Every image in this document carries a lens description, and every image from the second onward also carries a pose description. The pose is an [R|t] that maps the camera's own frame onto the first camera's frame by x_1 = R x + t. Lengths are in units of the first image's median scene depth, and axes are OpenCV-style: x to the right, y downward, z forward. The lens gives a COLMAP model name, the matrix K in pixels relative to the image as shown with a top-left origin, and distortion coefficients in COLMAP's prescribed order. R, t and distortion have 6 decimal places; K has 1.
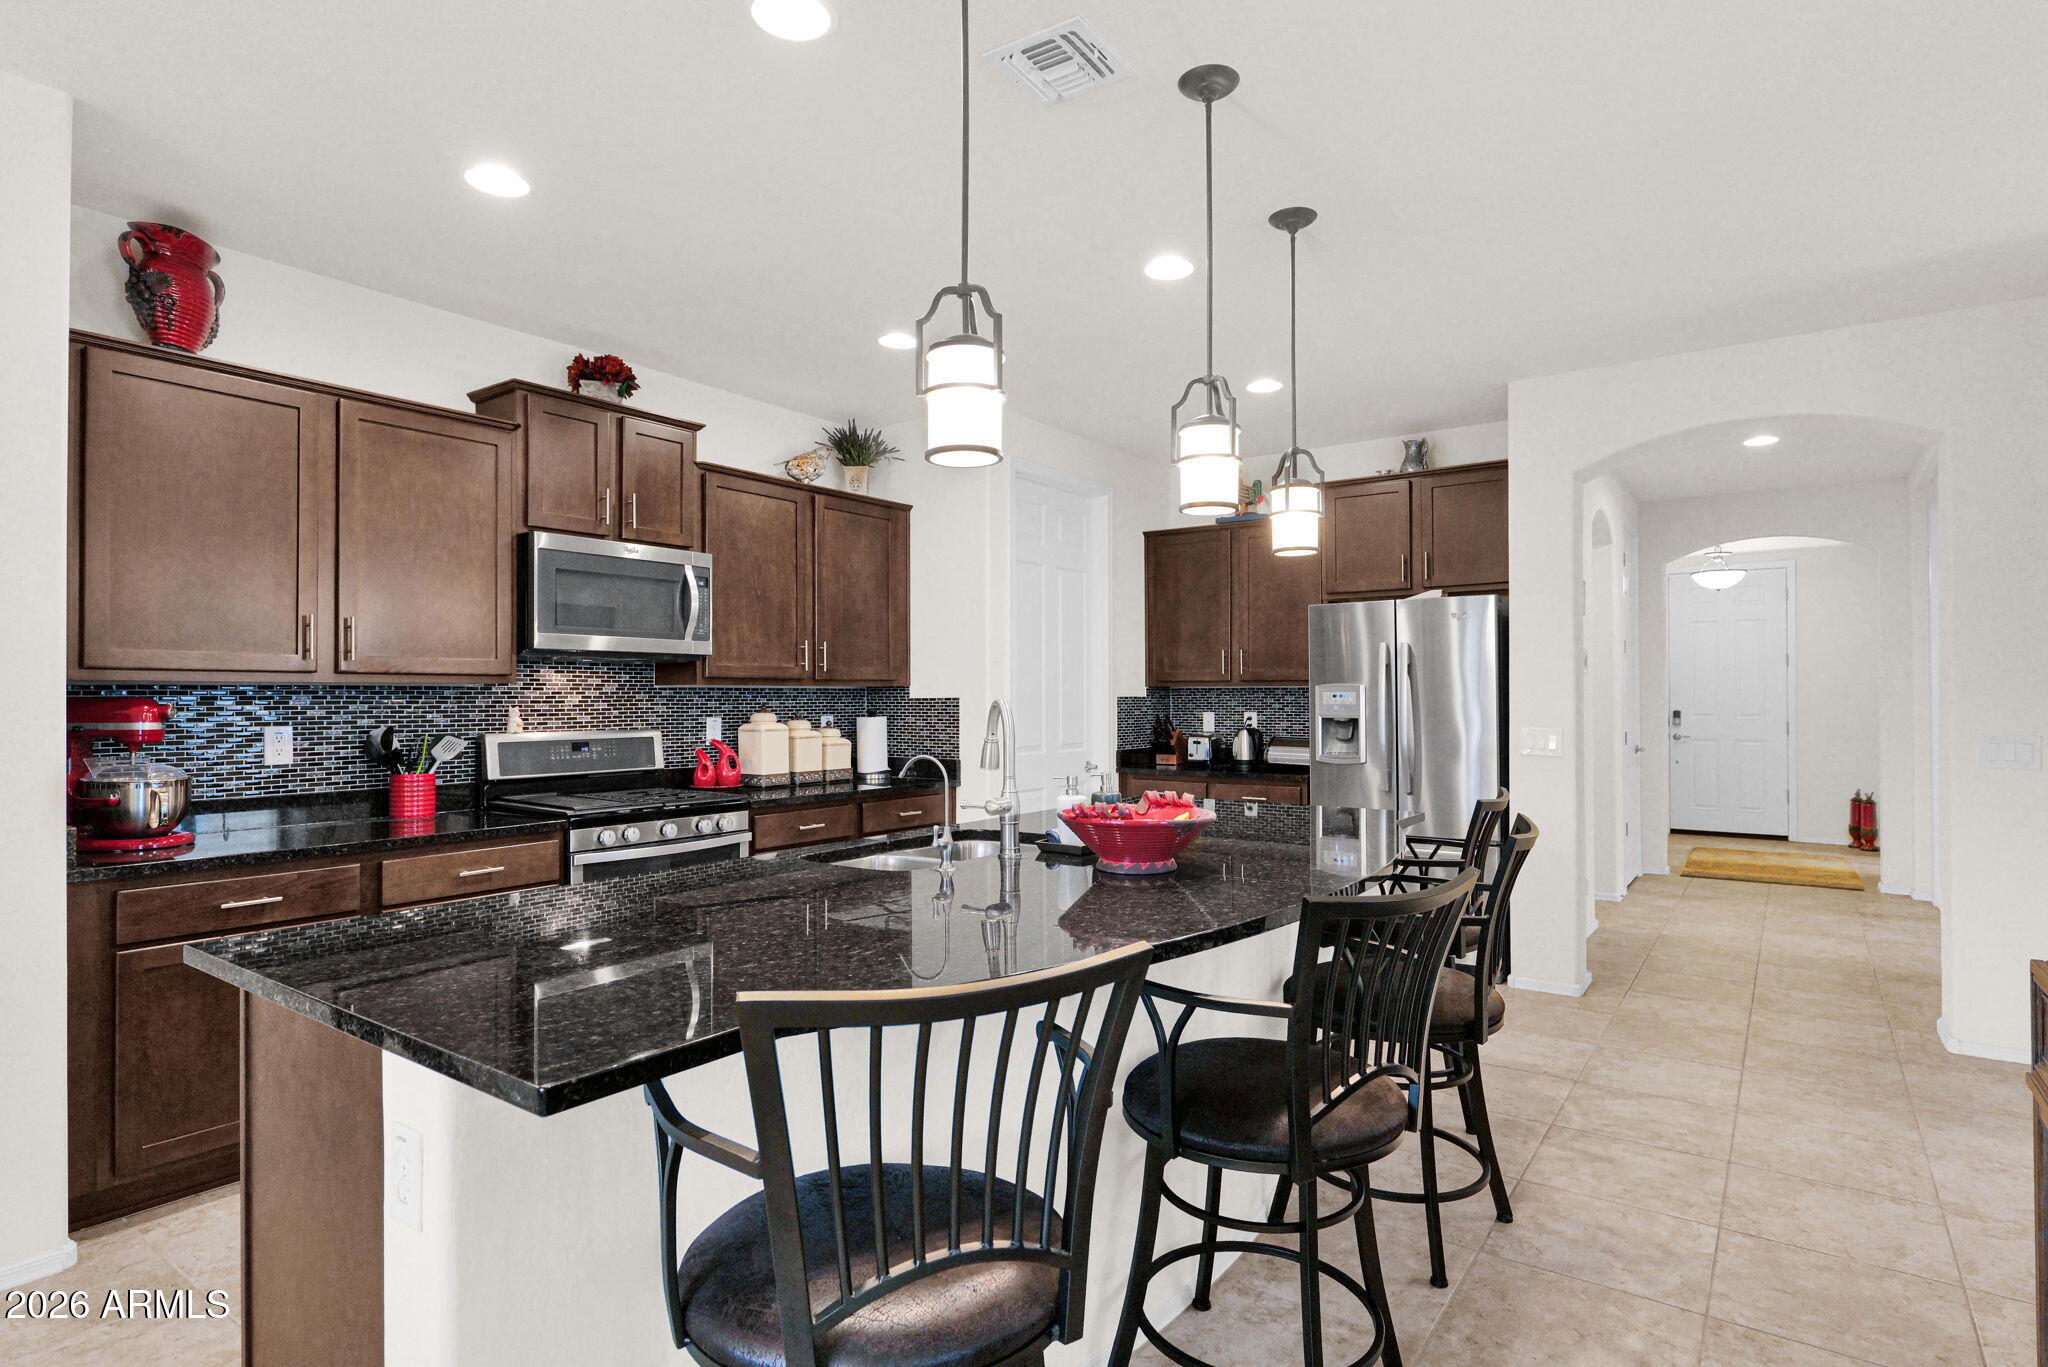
lens RADIAL K [[947.8, 0, 1024.0], [0, 947.8, 683.5], [0, 0, 1]] dist [-0.029063, 0.007472]
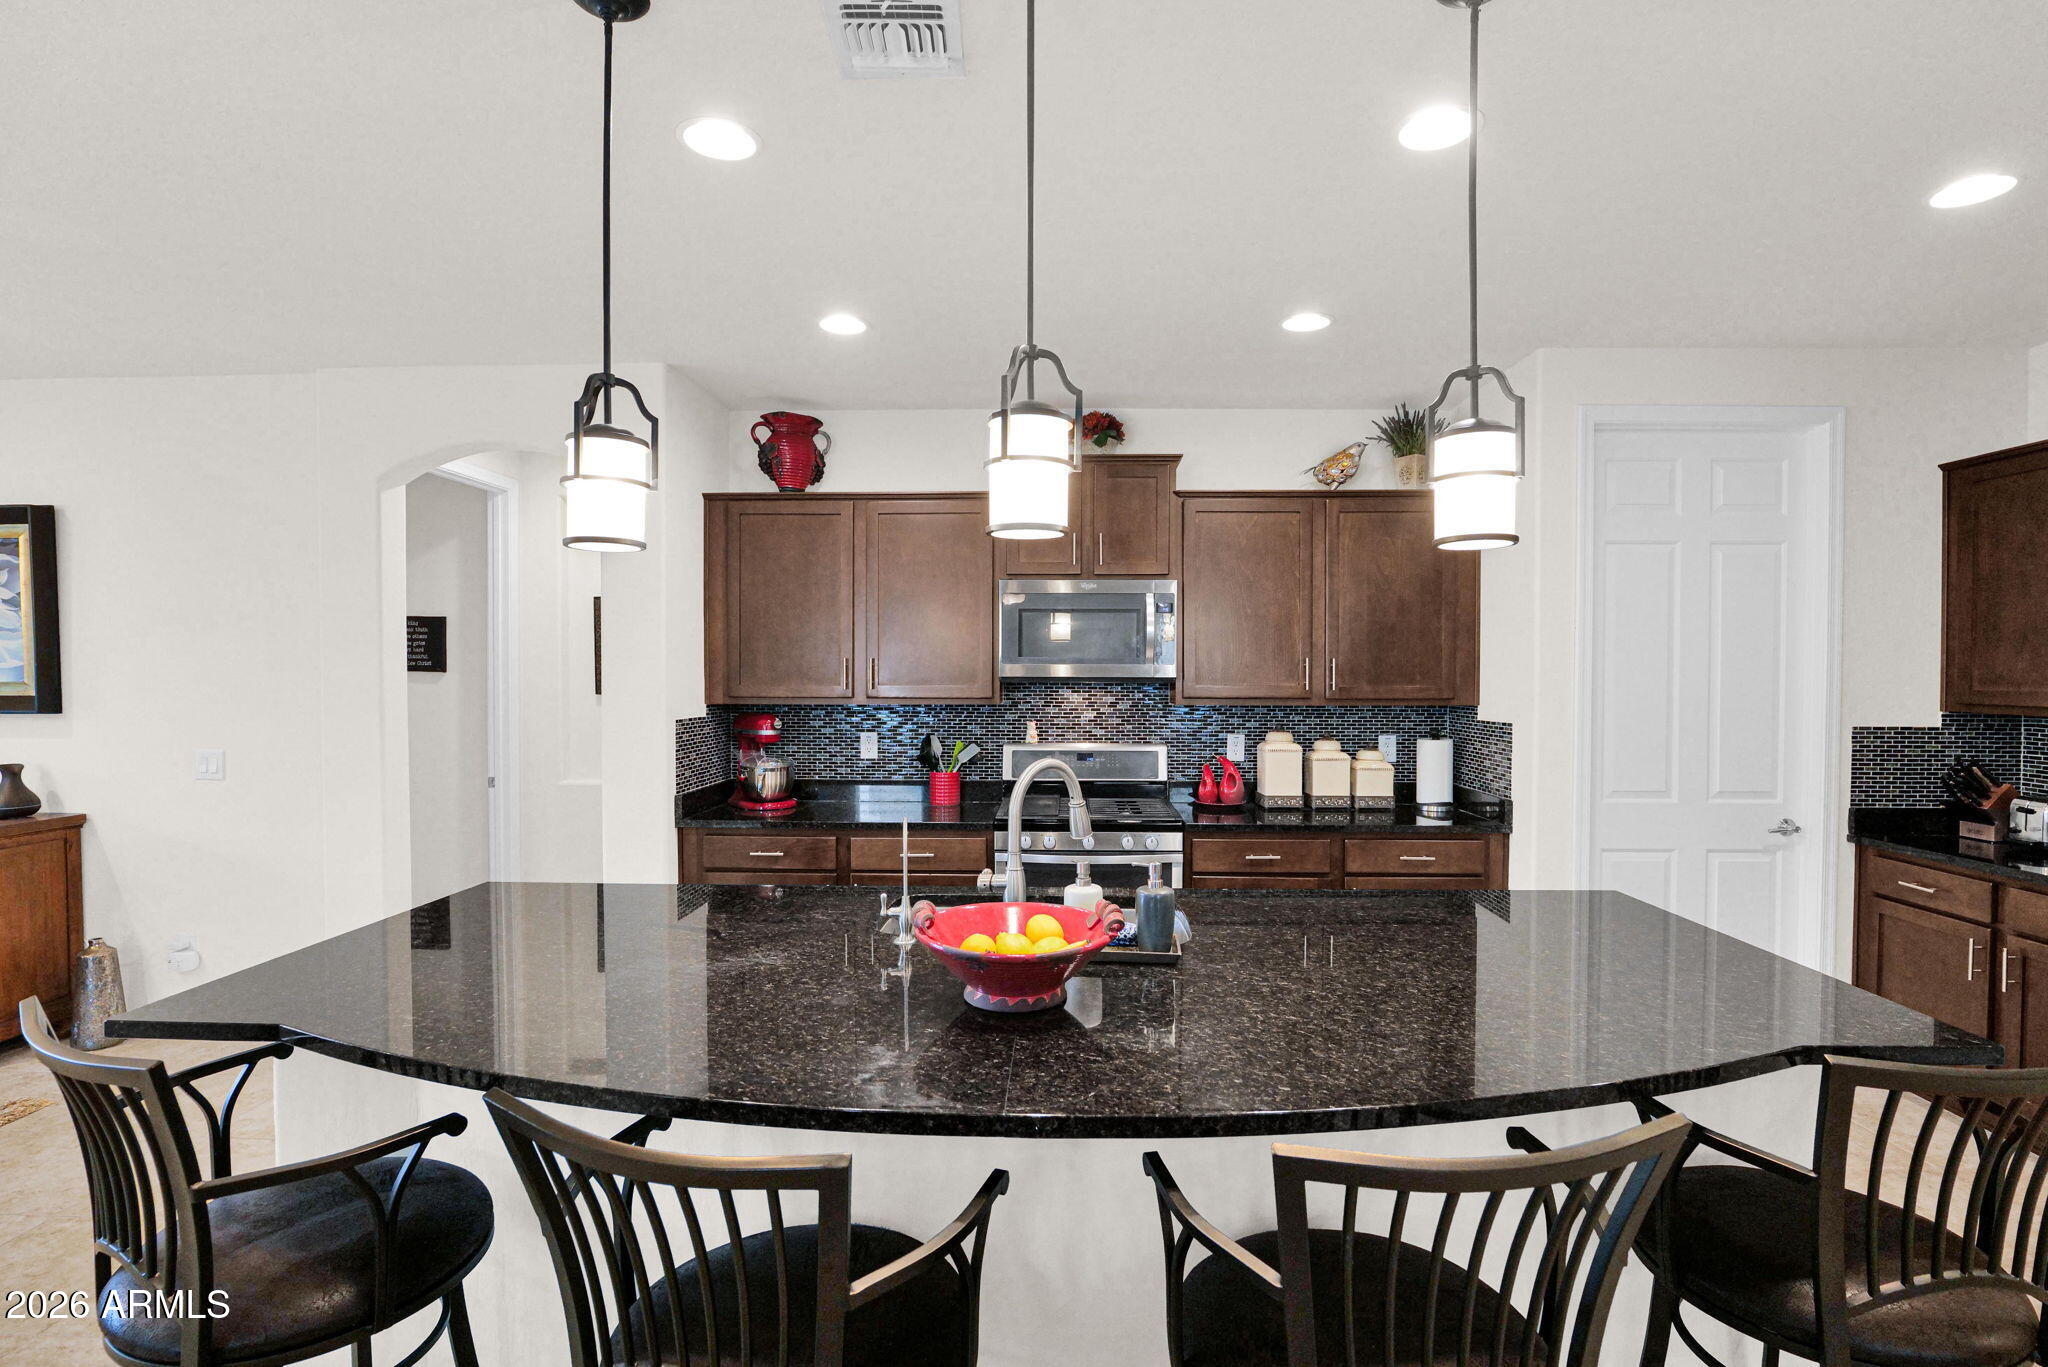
lens RADIAL K [[947.8, 0, 1024.0], [0, 947.8, 683.5], [0, 0, 1]] dist [-0.029063, 0.007472]
pose [[0.609803, 0.016253, -0.792386, 0.337806], [0.001726, 0.999760, 0.021835, -0.040767], [0.792551, -0.014683, 0.609629, 0.197066]]
